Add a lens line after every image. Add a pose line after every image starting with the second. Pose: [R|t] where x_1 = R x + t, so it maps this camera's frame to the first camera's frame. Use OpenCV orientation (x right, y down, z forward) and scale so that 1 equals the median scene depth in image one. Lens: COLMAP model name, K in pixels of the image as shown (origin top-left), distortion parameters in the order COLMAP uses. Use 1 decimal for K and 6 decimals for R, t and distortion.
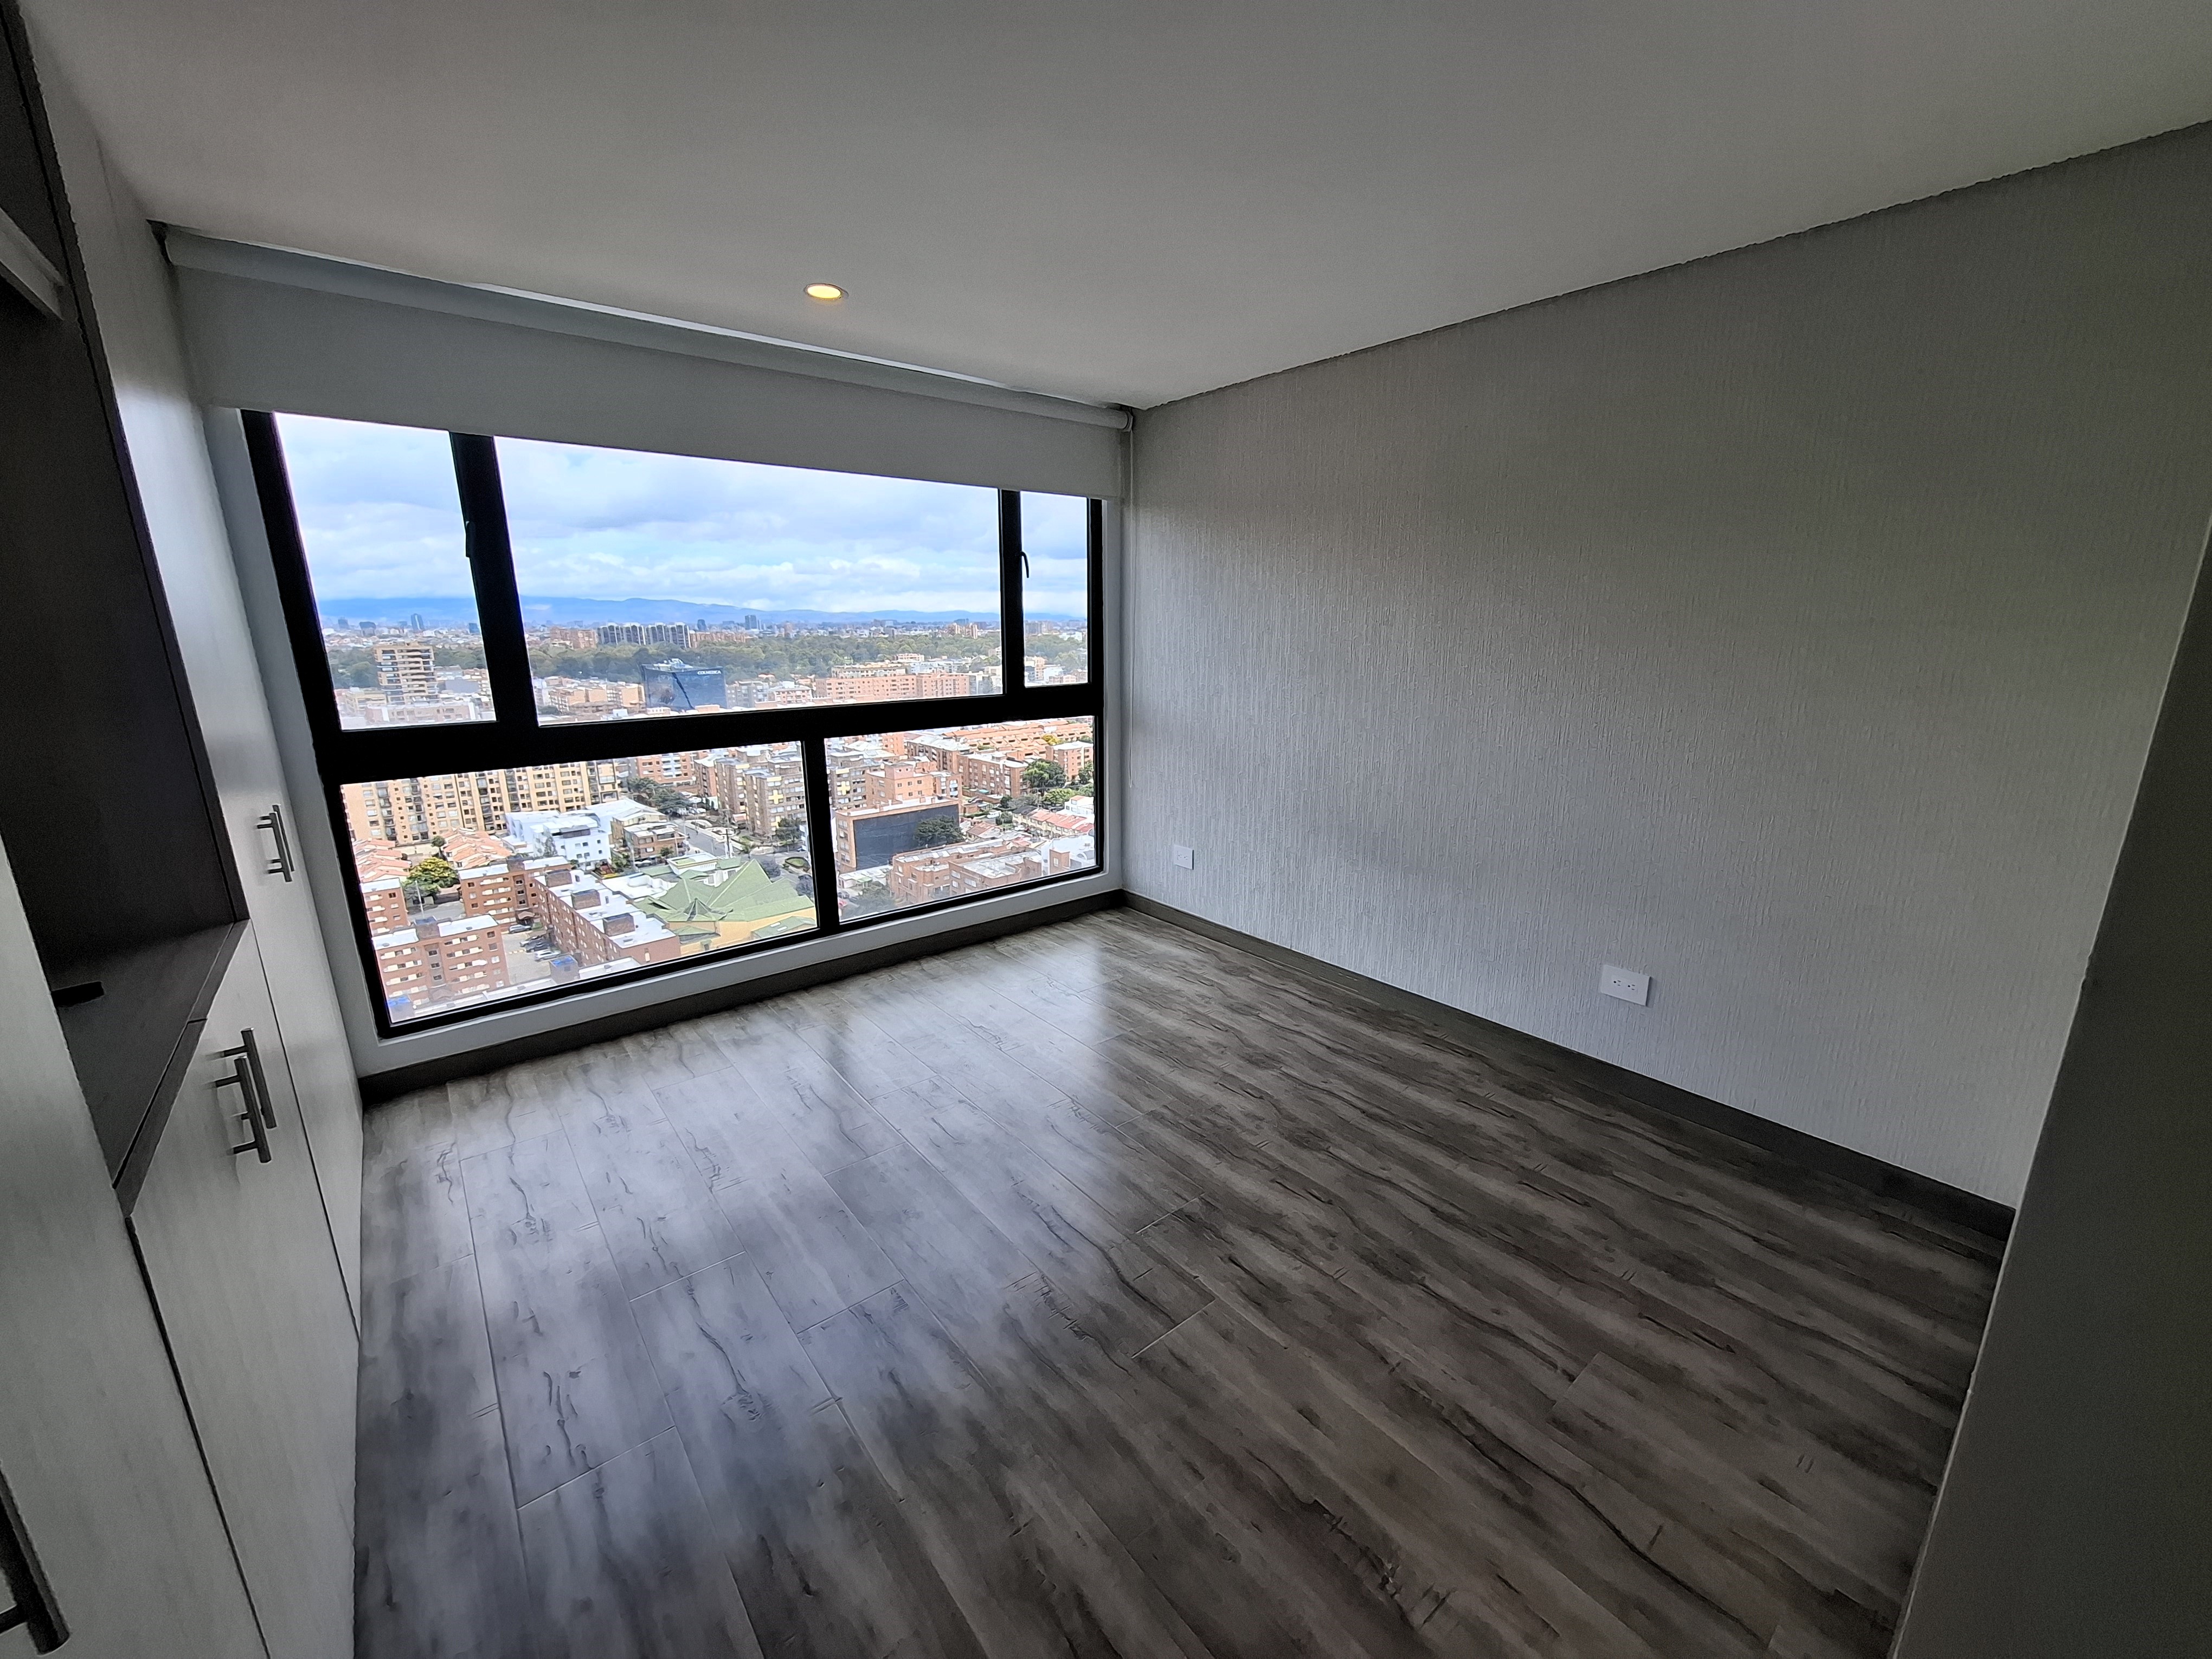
lens RADIAL K [[876.2, 0, 1122.5], [0, 876.2, 828.2], [0, 0, 1]] dist [-0.006935, 0.003826]
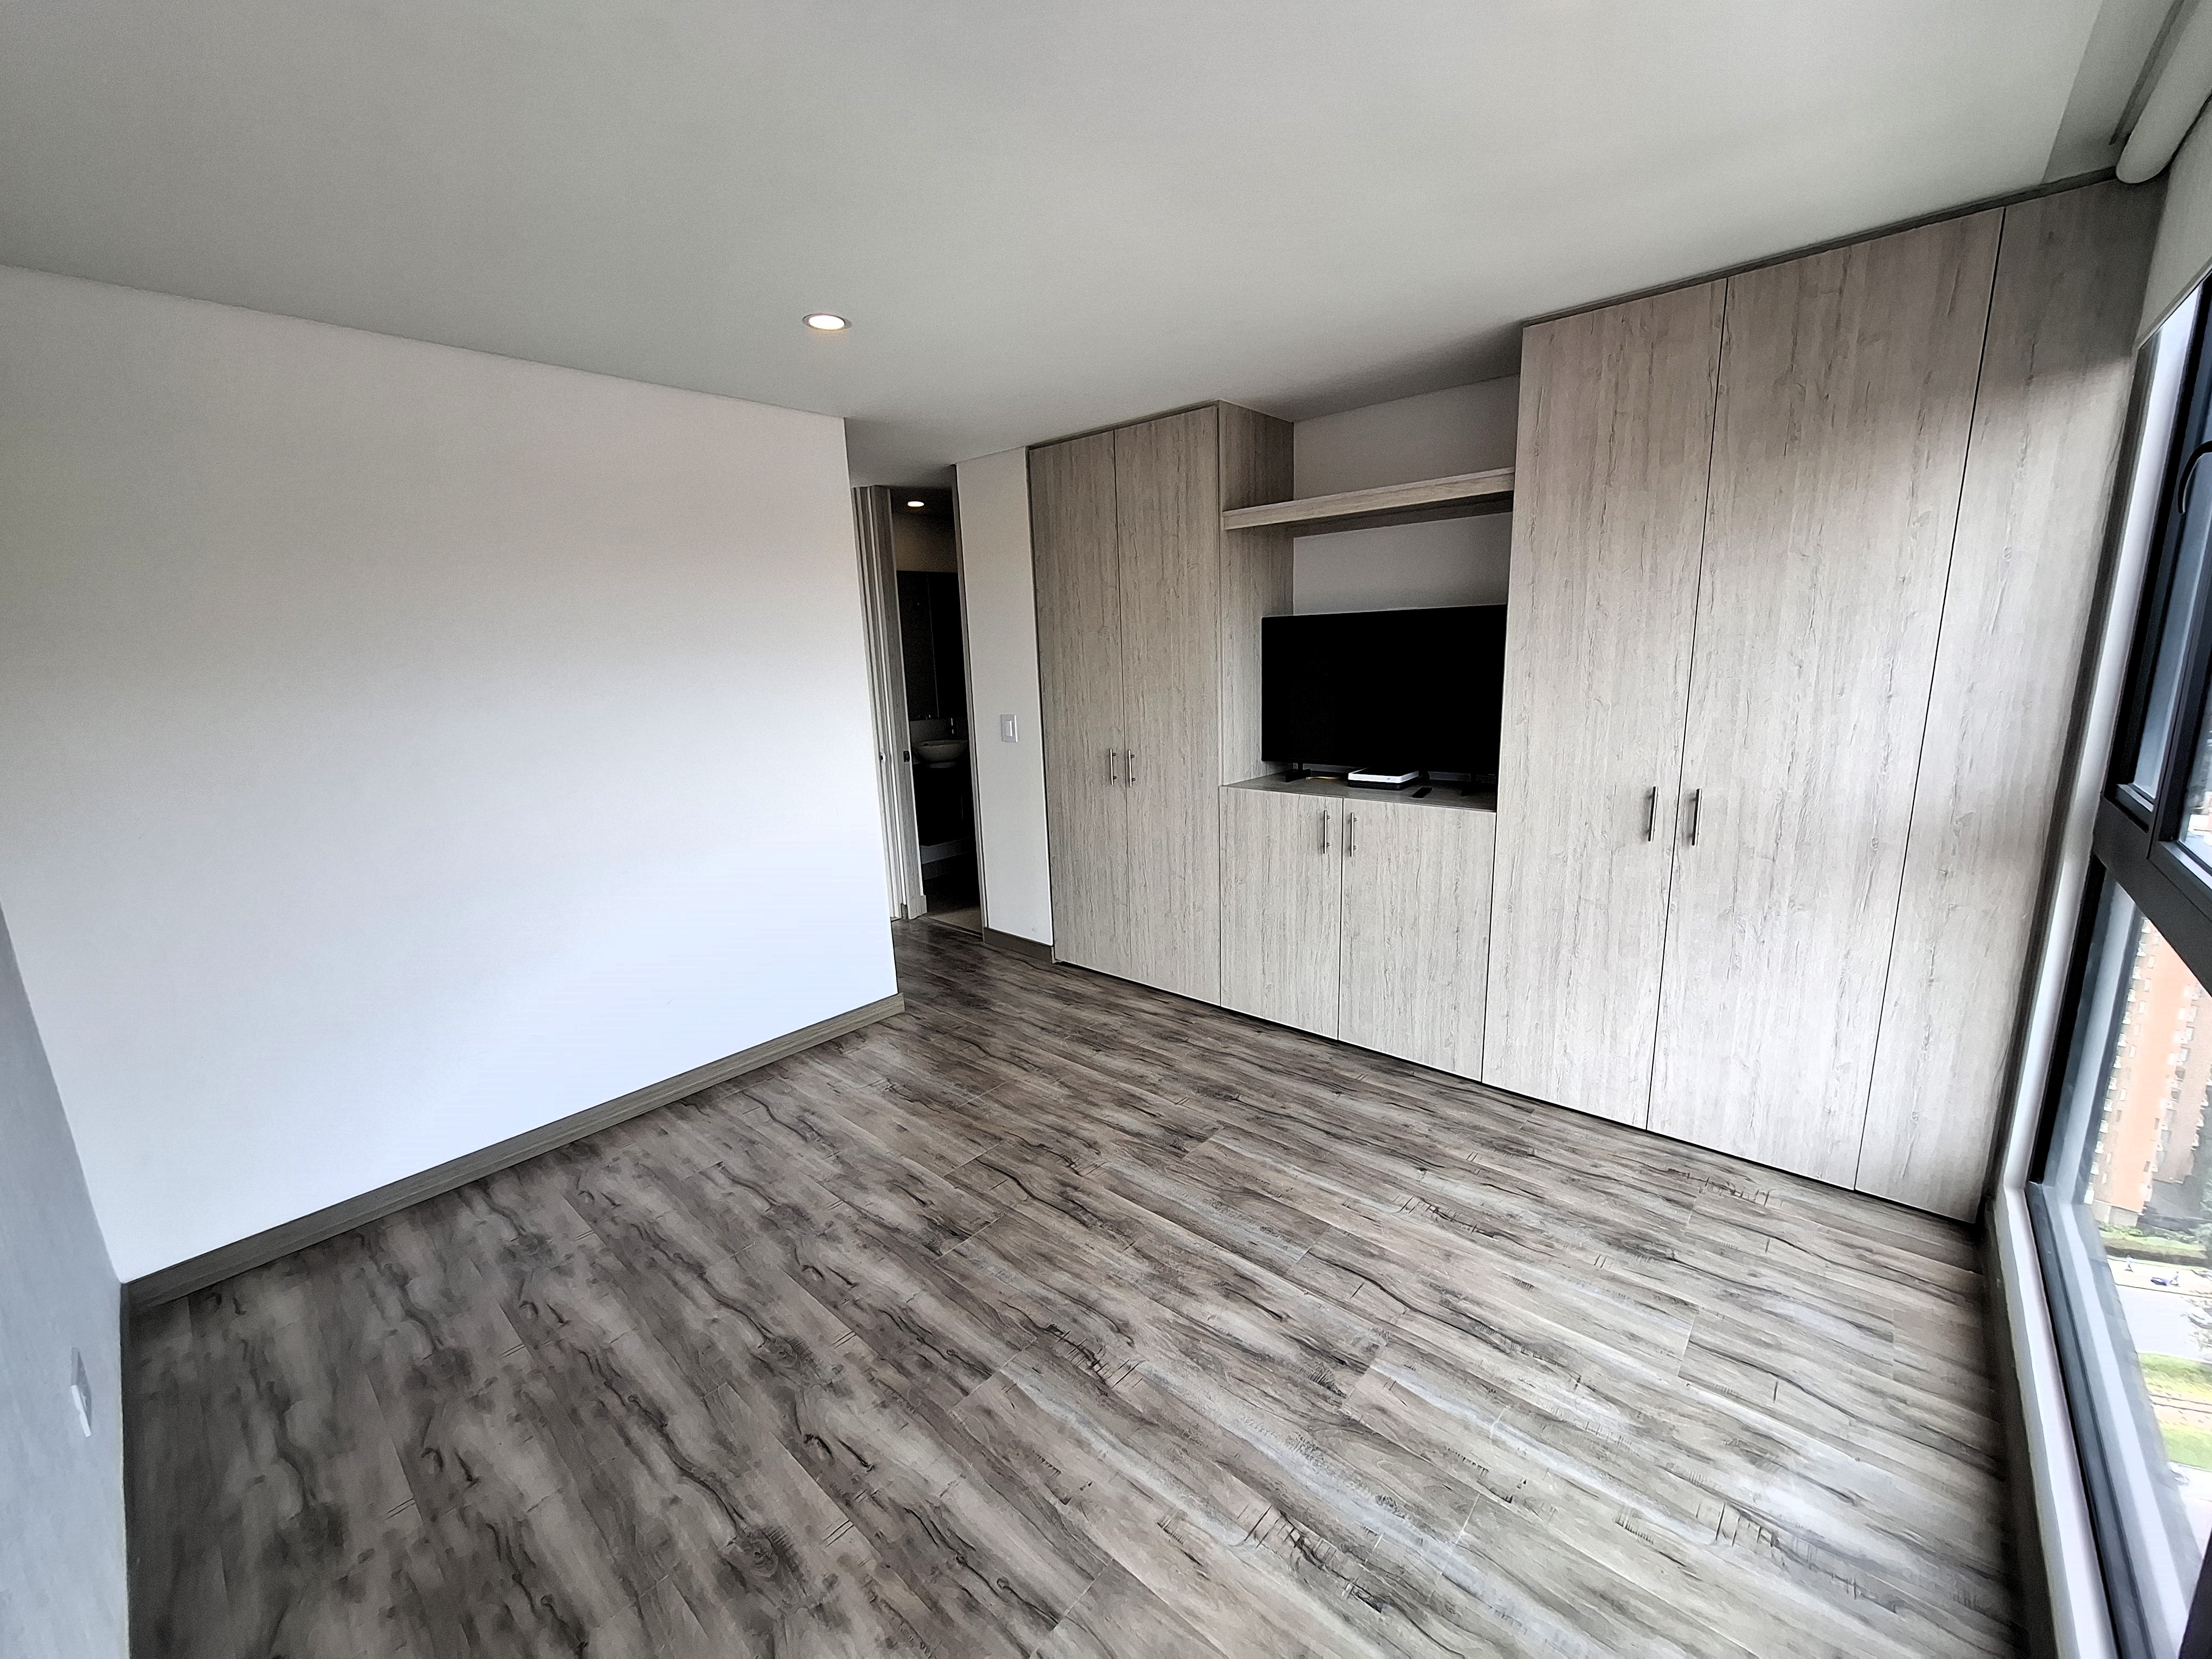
lens RADIAL K [[876.2, 0, 1122.5], [0, 876.2, 828.2], [0, 0, 1]] dist [-0.006935, 0.003826]
pose [[-0.986337, 0.071623, -0.148357, -0.001734], [0.001480, 0.904362, 0.426764, -0.359045], [0.164734, 0.420714, -0.892111, 1.430500]]
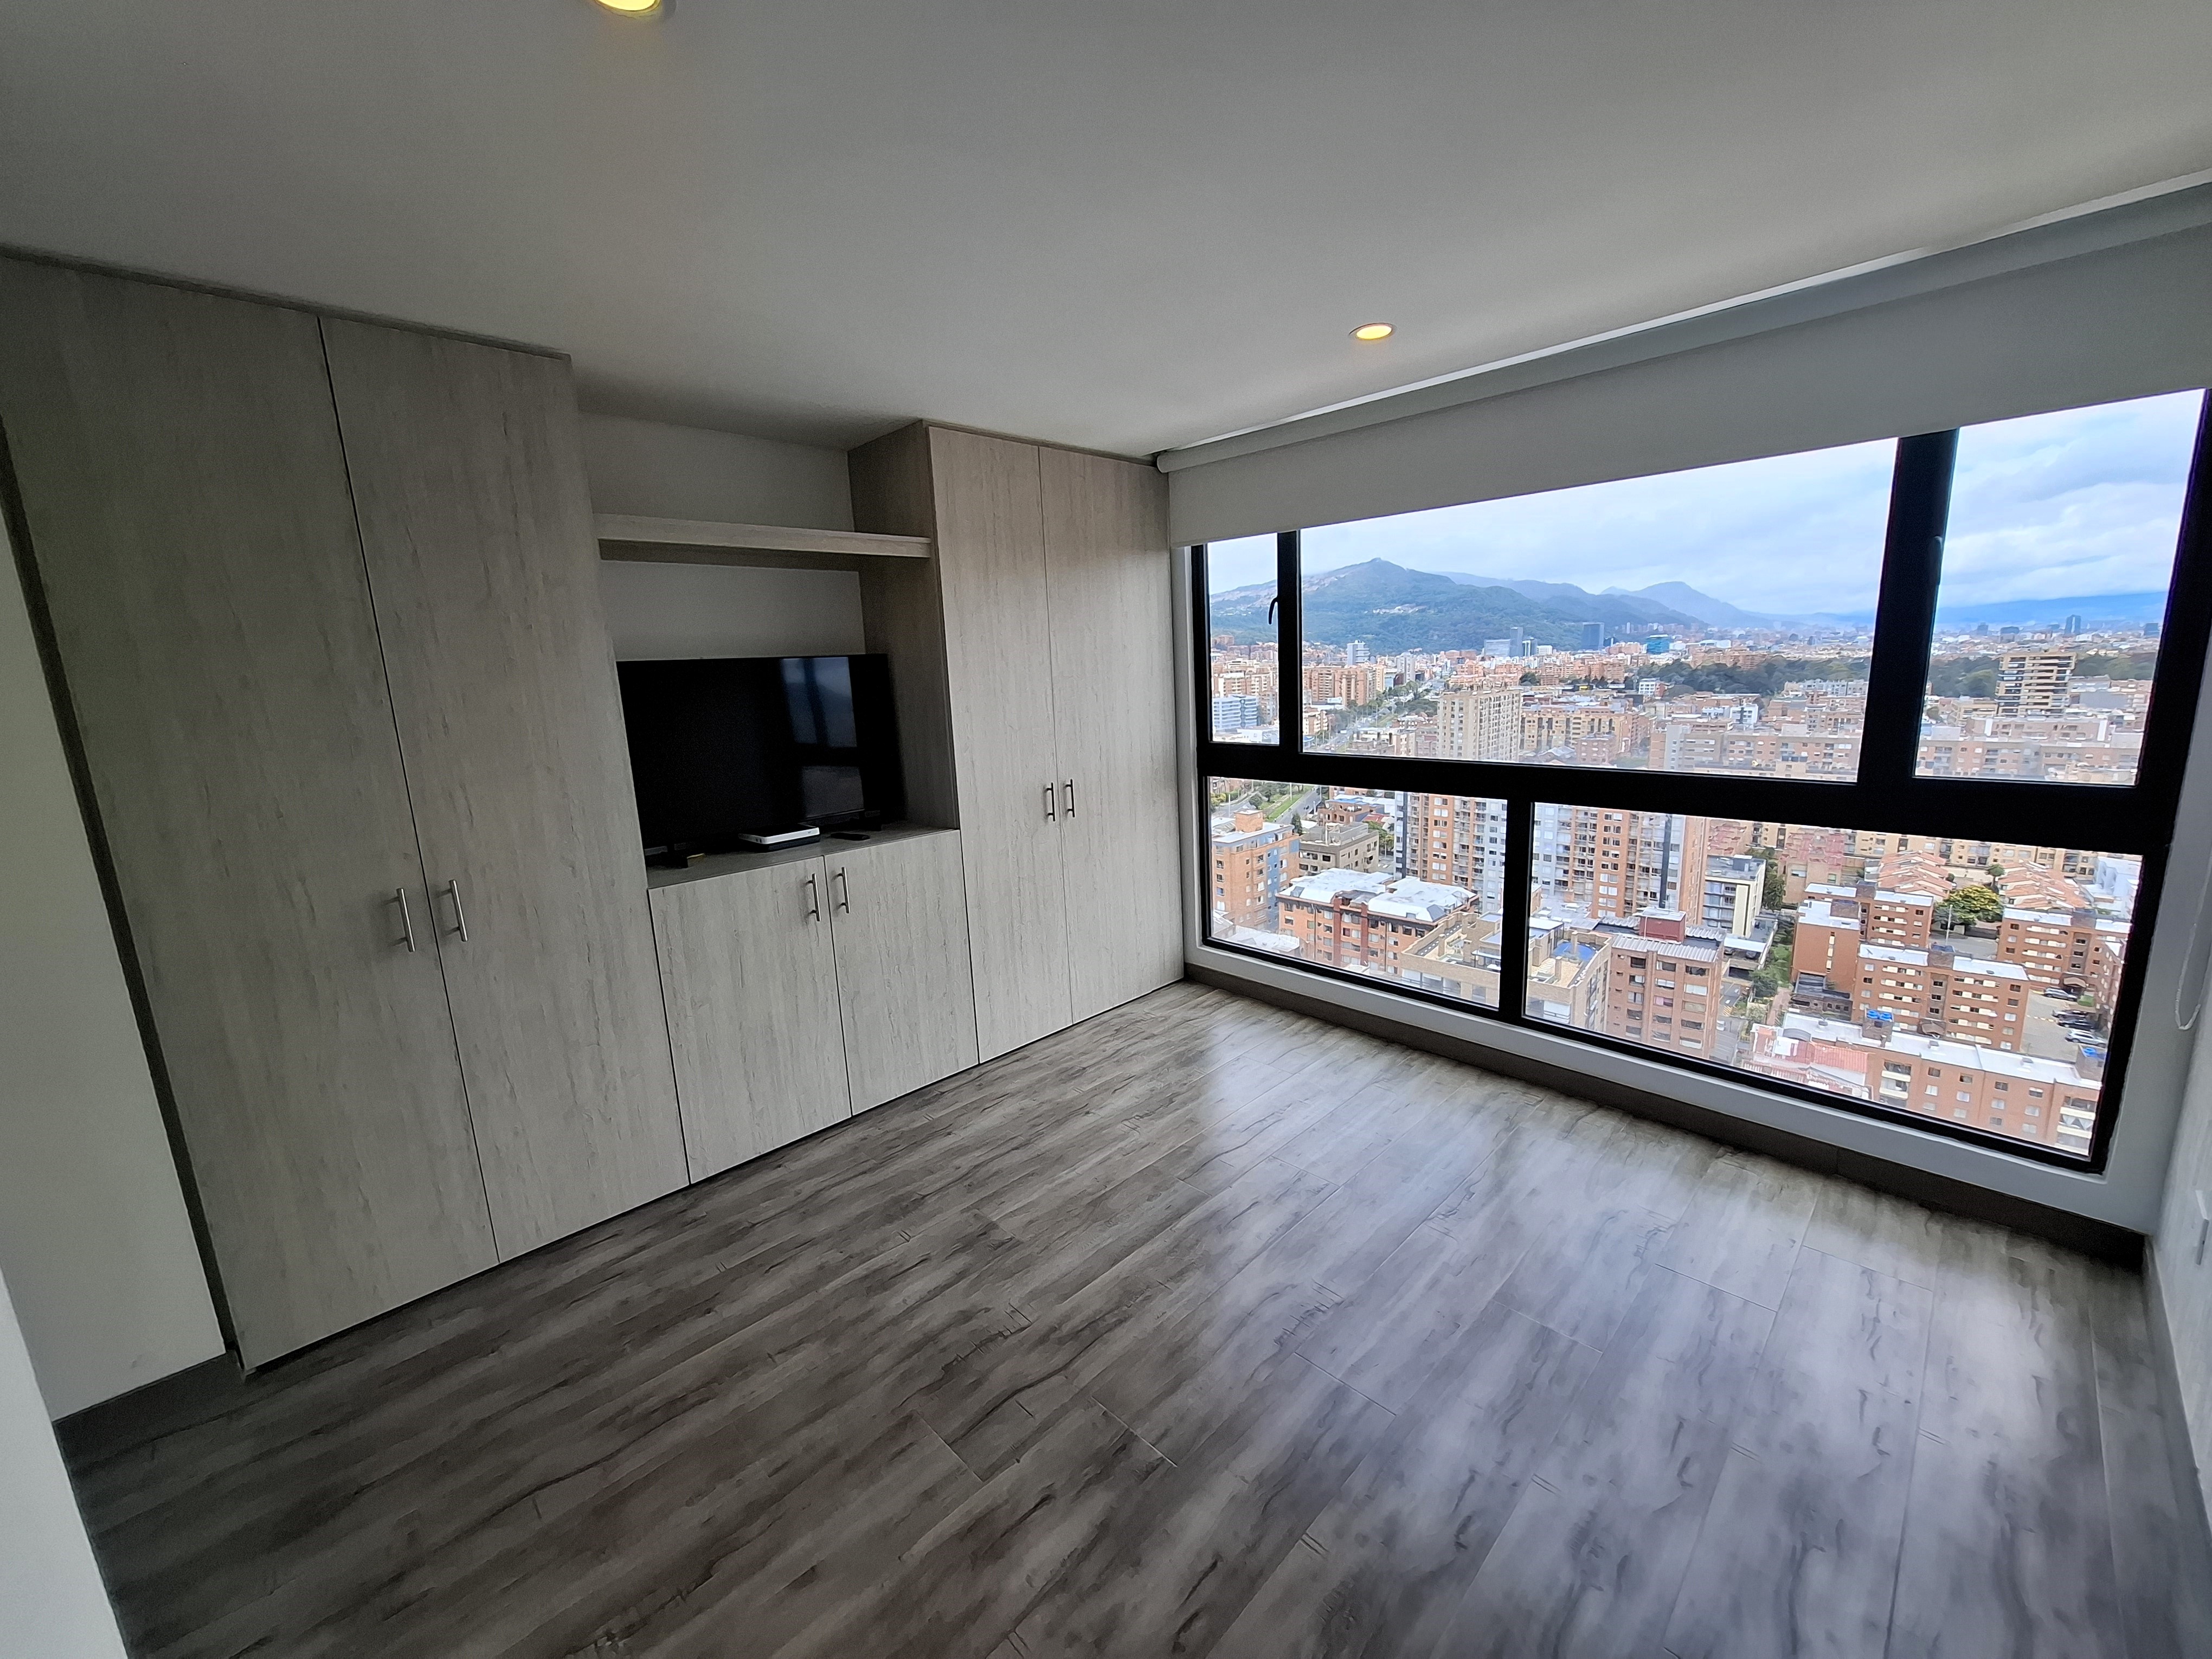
lens RADIAL K [[876.2, 0, 1122.5], [0, 876.2, 828.2], [0, 0, 1]] dist [-0.006935, 0.003826]
pose [[0.090223, 0.186653, -0.978274, 0.600531], [-0.194454, 0.966676, 0.166506, -0.182628], [0.976754, 0.175207, 0.123512, 0.652588]]
